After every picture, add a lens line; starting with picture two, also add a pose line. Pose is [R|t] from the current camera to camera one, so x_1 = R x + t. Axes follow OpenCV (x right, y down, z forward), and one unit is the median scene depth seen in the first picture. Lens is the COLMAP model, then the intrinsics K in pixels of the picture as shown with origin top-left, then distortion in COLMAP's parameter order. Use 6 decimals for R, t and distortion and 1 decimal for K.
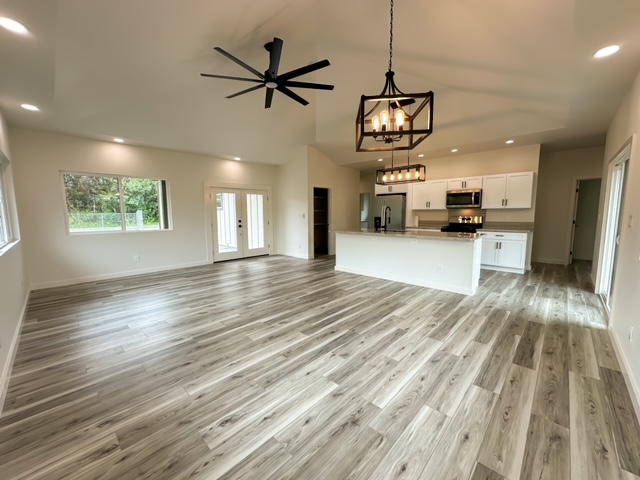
lens RADIAL K [[263.7, 0, 315.9], [0, 263.7, 246.0], [0, 0, 1]] dist [-0.001955, 0.000341]
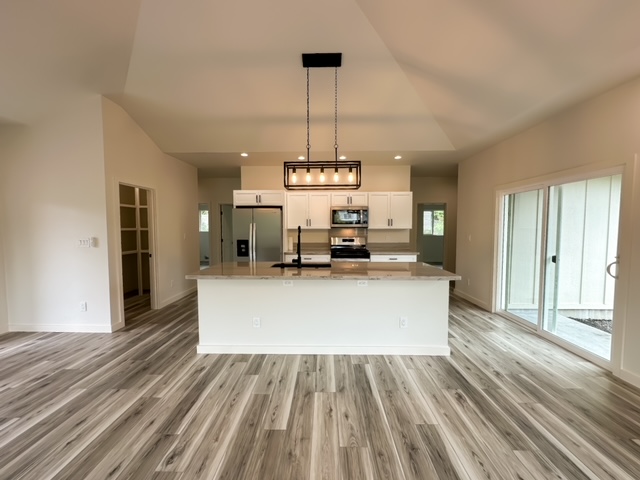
lens RADIAL K [[263.7, 0, 320.3], [0, 263.7, 238.8], [0, 0, 1]] dist [-0.001955, 0.000341]
pose [[0.733121, -0.022789, 0.679717, -0.089092], [0.081312, 0.995207, -0.054334, -0.076465], [-0.675220, 0.095102, 0.731460, 0.489261]]
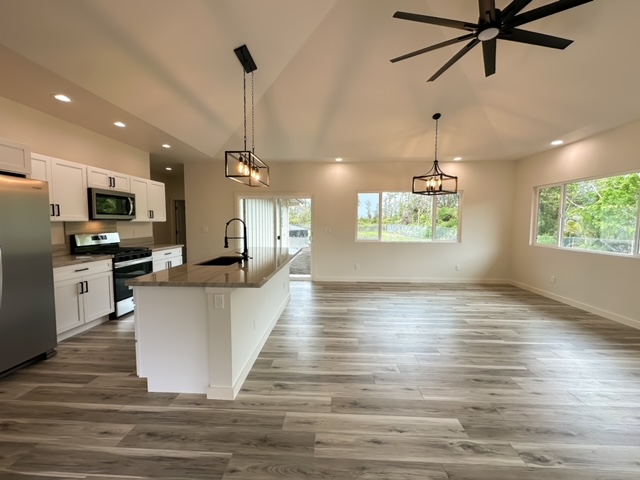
lens RADIAL K [[263.7, 0, 321.5], [0, 263.7, 241.7], [0, 0, 1]] dist [-0.001955, 0.000341]
pose [[-0.672079, -0.051858, 0.738662, -0.249288], [0.091542, 0.984074, 0.152377, -0.154528], [-0.734800, 0.170028, -0.656628, 1.140686]]
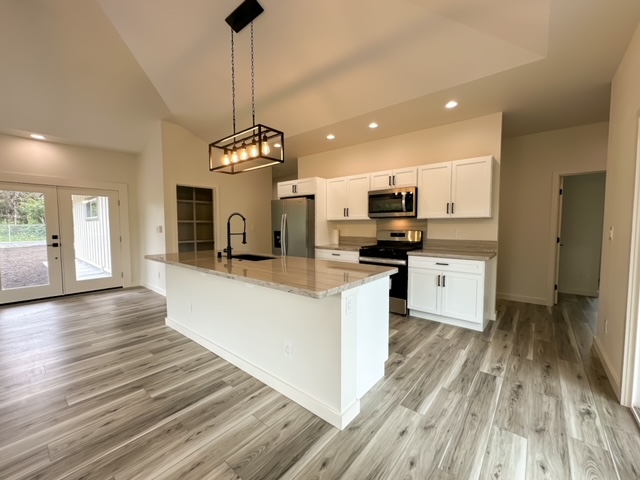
lens RADIAL K [[263.7, 0, 322.1], [0, 263.7, 245.1], [0, 0, 1]] dist [-0.001955, 0.000341]
pose [[0.997961, -0.000898, 0.063813, 0.380338], [0.004040, 0.998784, -0.049127, -0.051570], [-0.063691, 0.049284, 0.996752, 0.415615]]
